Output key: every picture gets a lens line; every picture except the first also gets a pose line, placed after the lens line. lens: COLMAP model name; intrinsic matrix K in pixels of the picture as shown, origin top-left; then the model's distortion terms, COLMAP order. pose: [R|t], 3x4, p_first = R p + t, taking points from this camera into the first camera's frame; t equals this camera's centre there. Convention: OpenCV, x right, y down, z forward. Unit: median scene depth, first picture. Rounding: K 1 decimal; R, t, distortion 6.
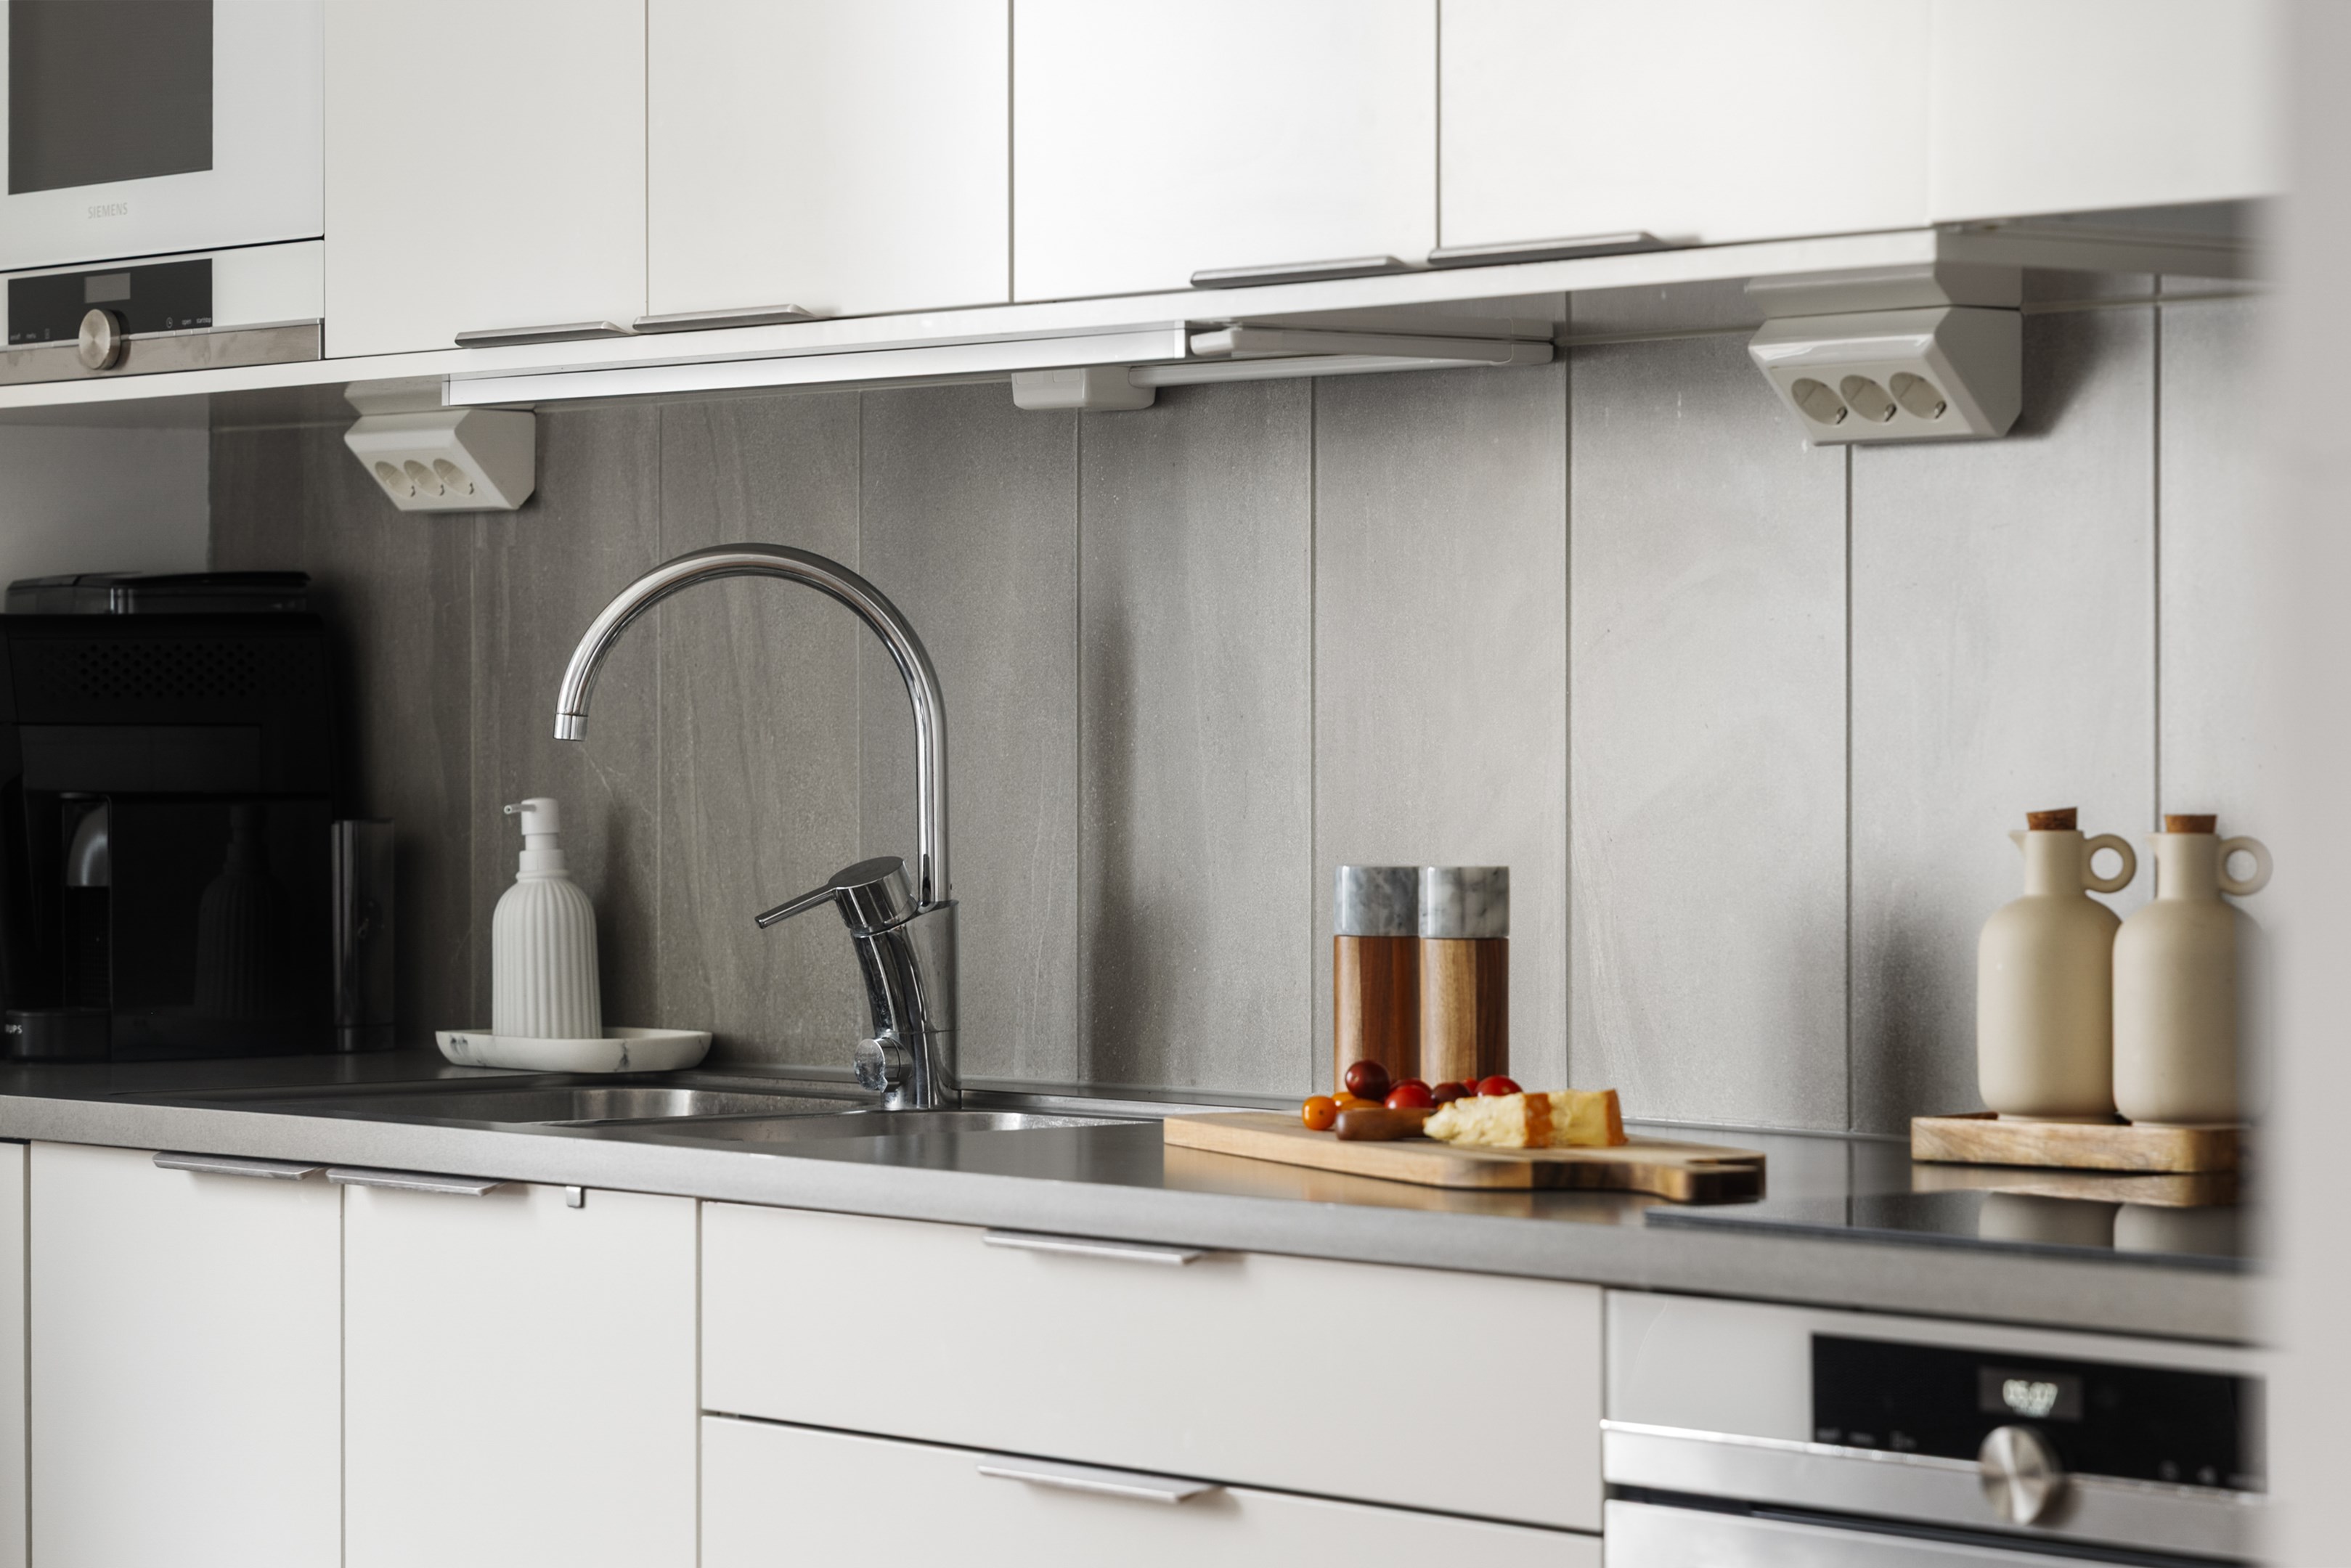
lens RADIAL K [[6933.9, 0, 1169.8], [0, 6933.9, 772.0], [0, 0, 1]] dist [0.038002, 0.000000]
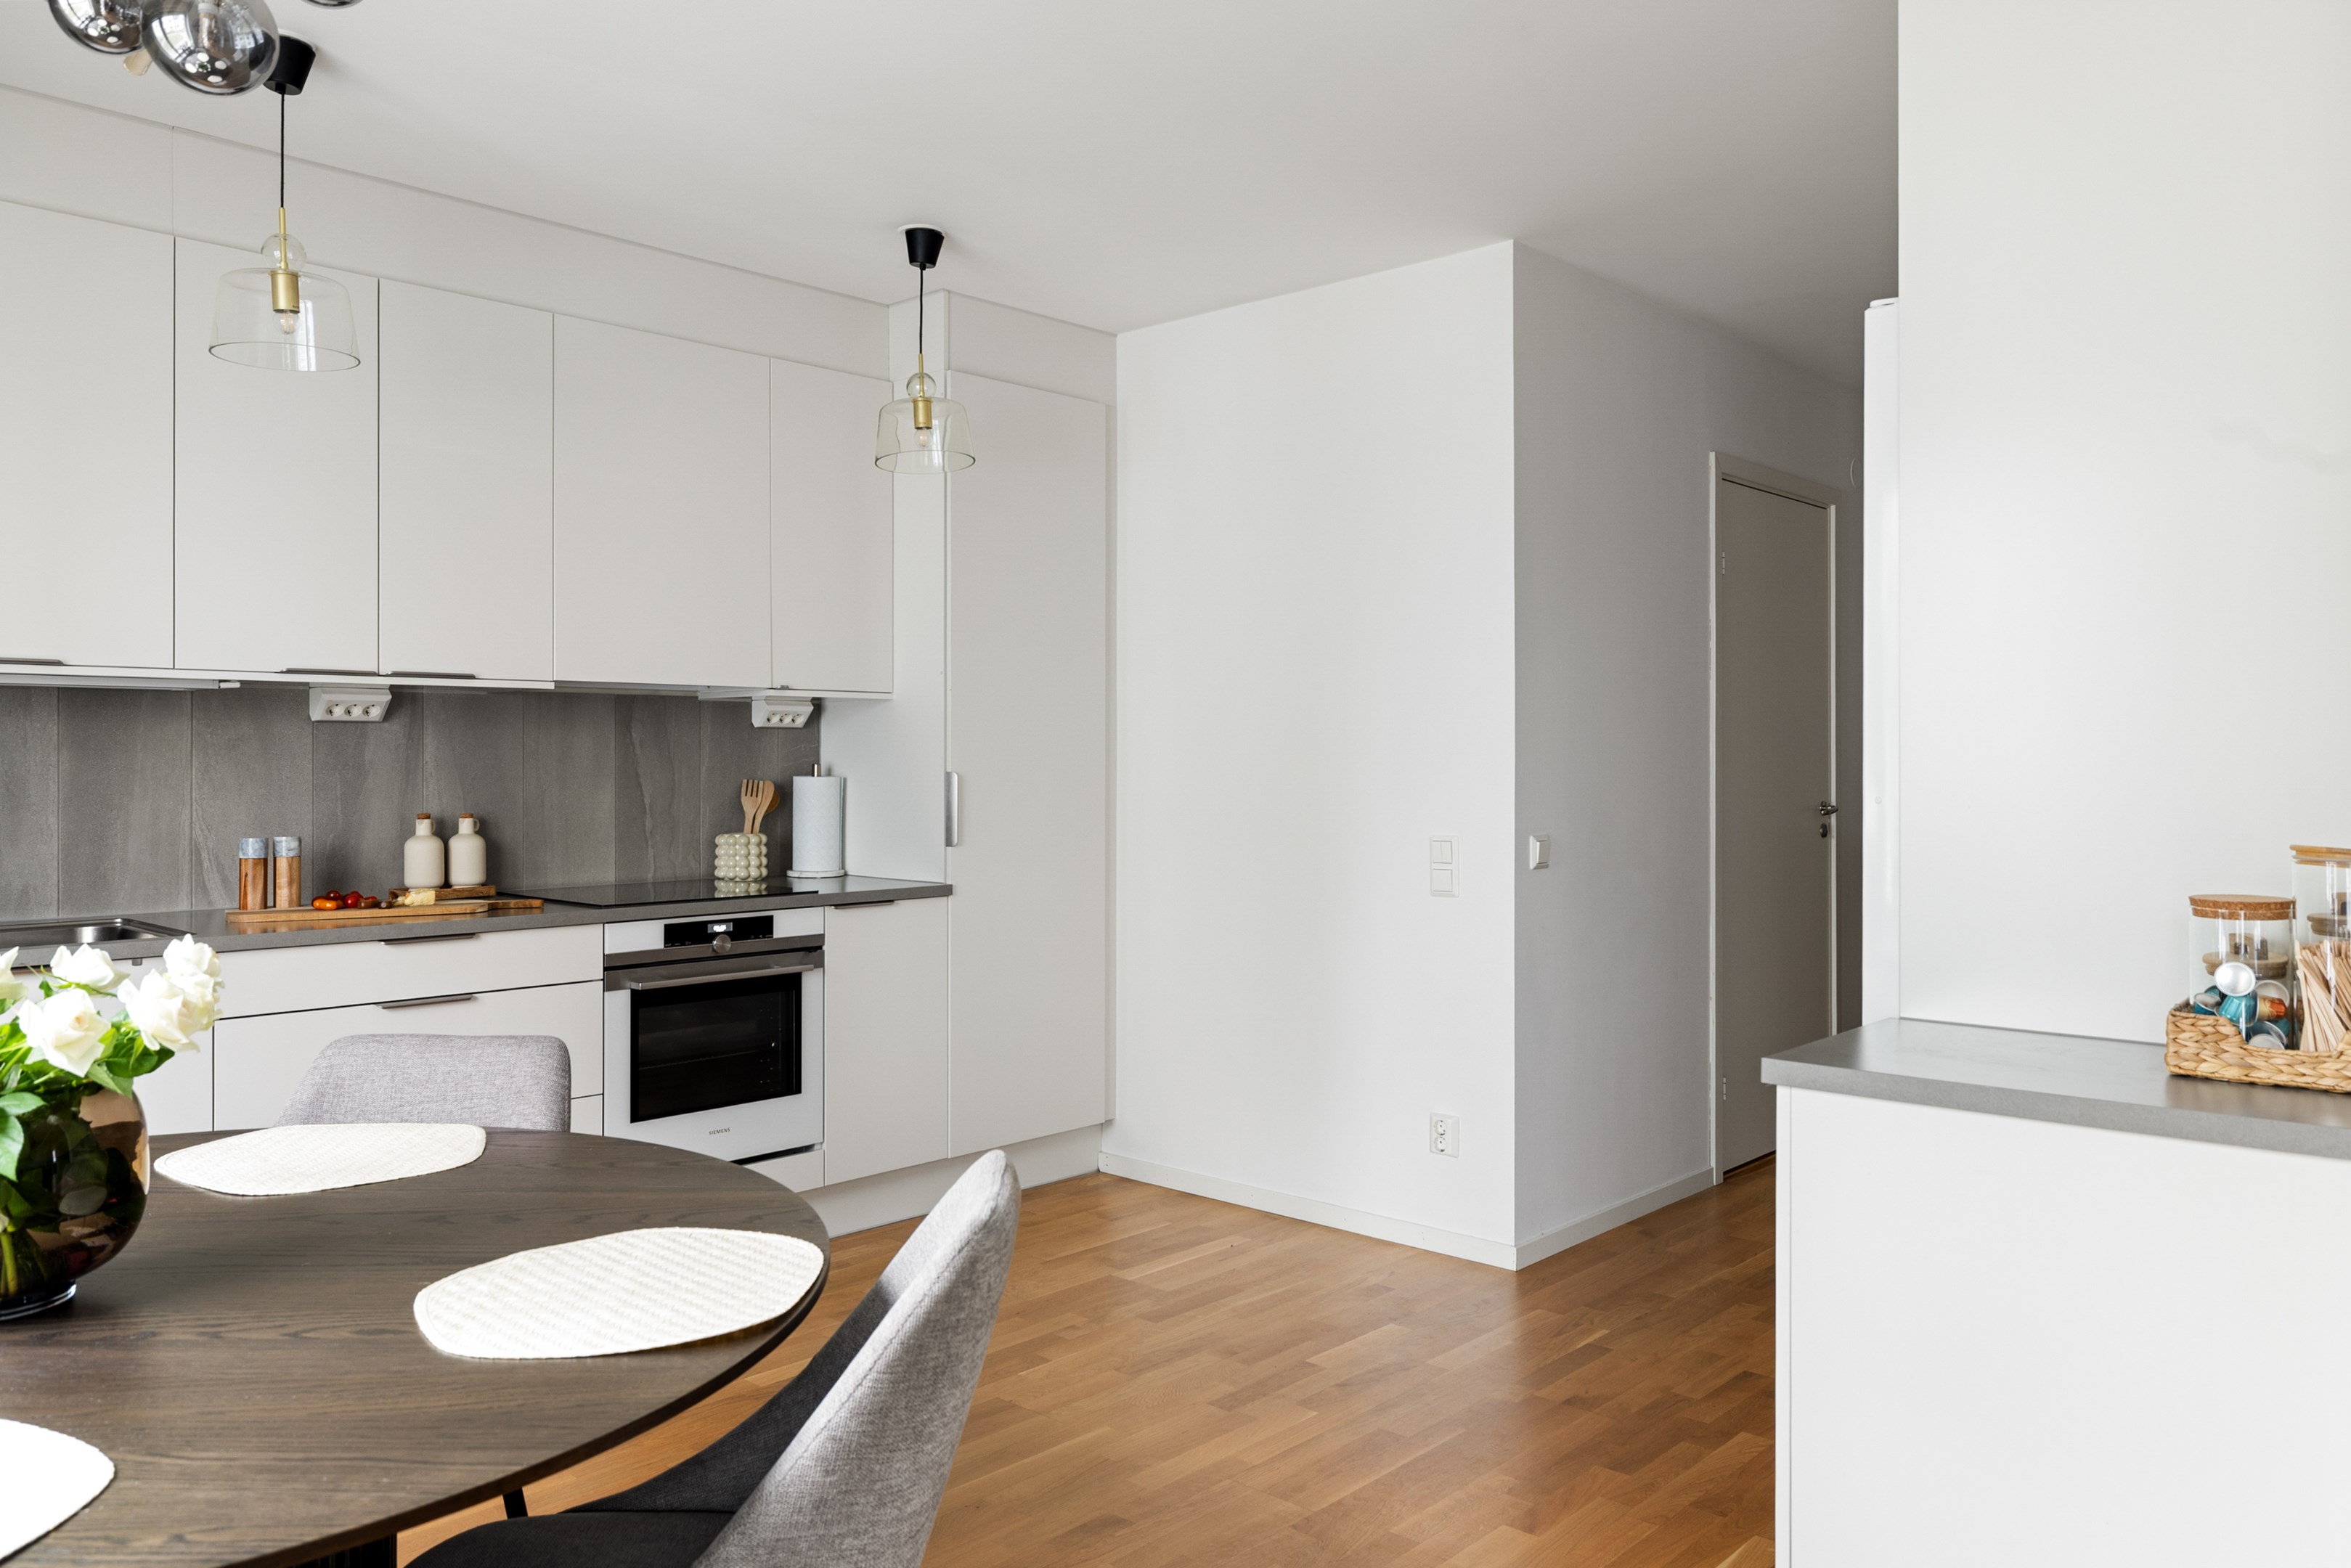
lens RADIAL K [[1672.0, 0, 1170.0], [0, 1672.0, 751.5], [0, 0, 1]] dist [-0.010935, -0.001073]
pose [[-0.156659, 0.003868, 0.987645, -0.796595], [0.006250, 0.999976, -0.002925, -0.022494], [-0.987633, 0.005715, -0.156679, 0.622791]]
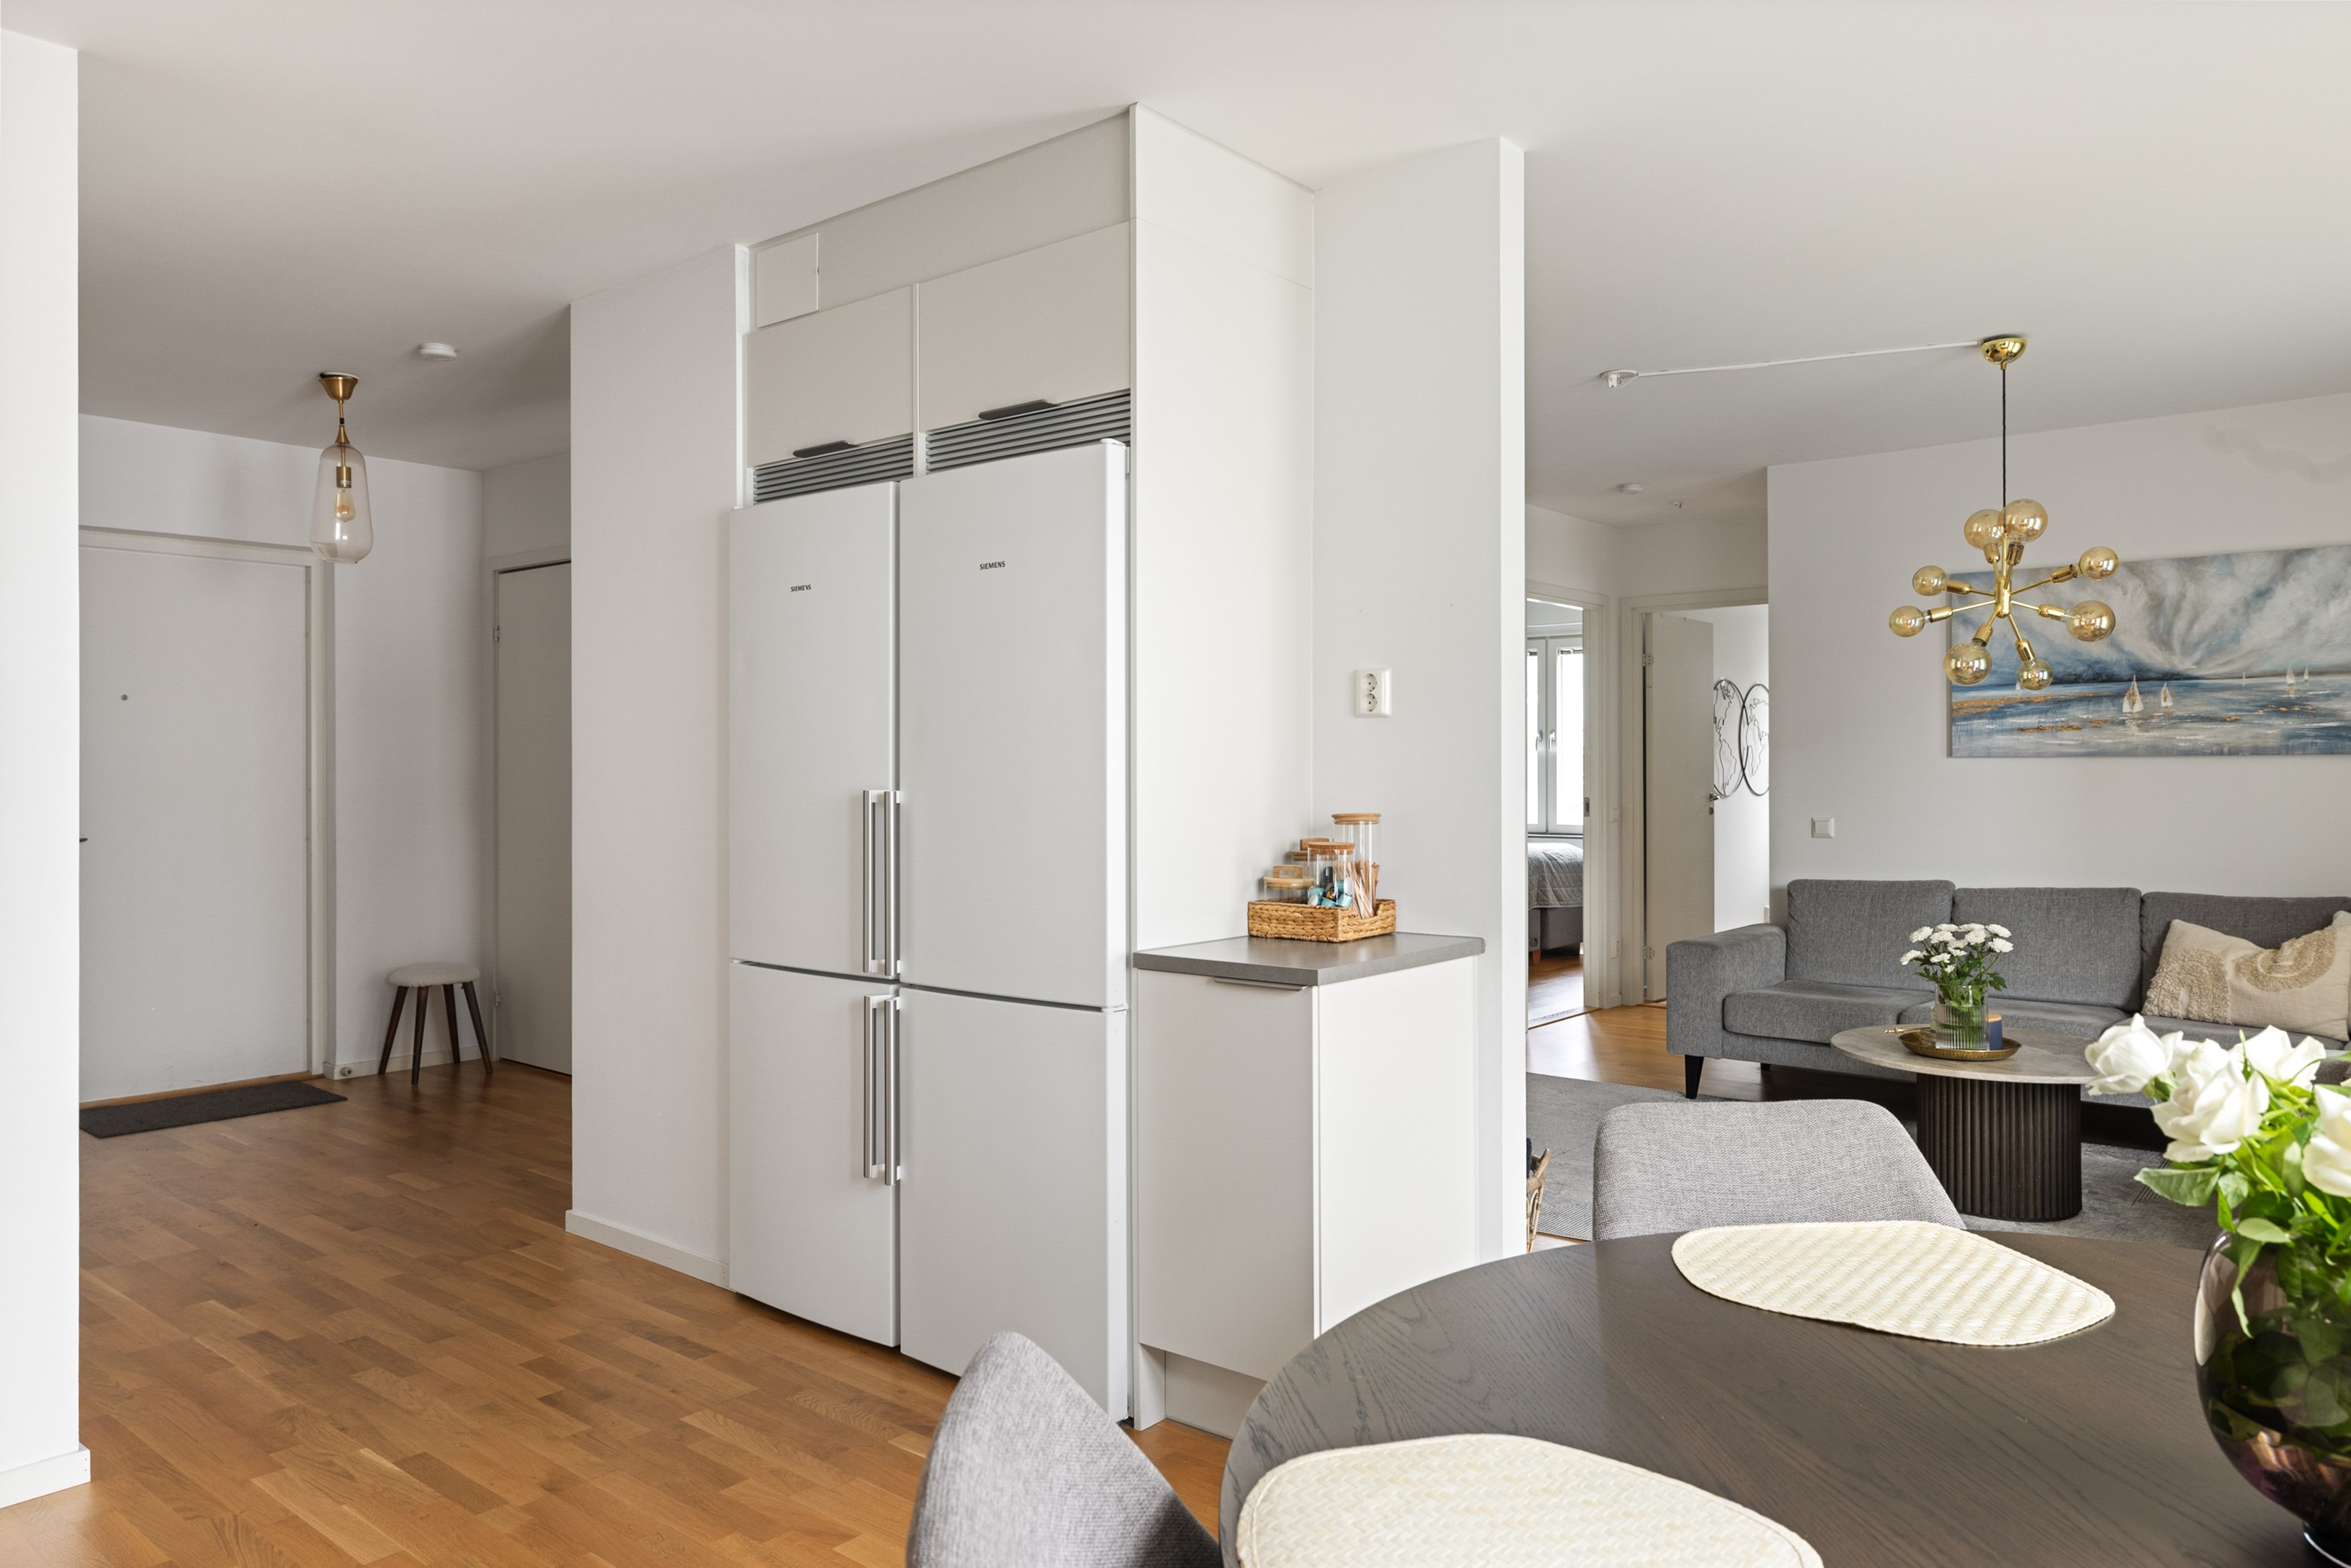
lens RADIAL K [[1567.9, 0, 1163.5], [0, 1567.9, 766.8], [0, 0, 1]] dist [0.005928, -0.002957]
pose [[-0.980566, 0.001004, -0.196189, -0.227301], [0.000159, 0.999991, 0.004322, -0.023597], [0.196191, 0.004207, -0.980557, 0.978001]]
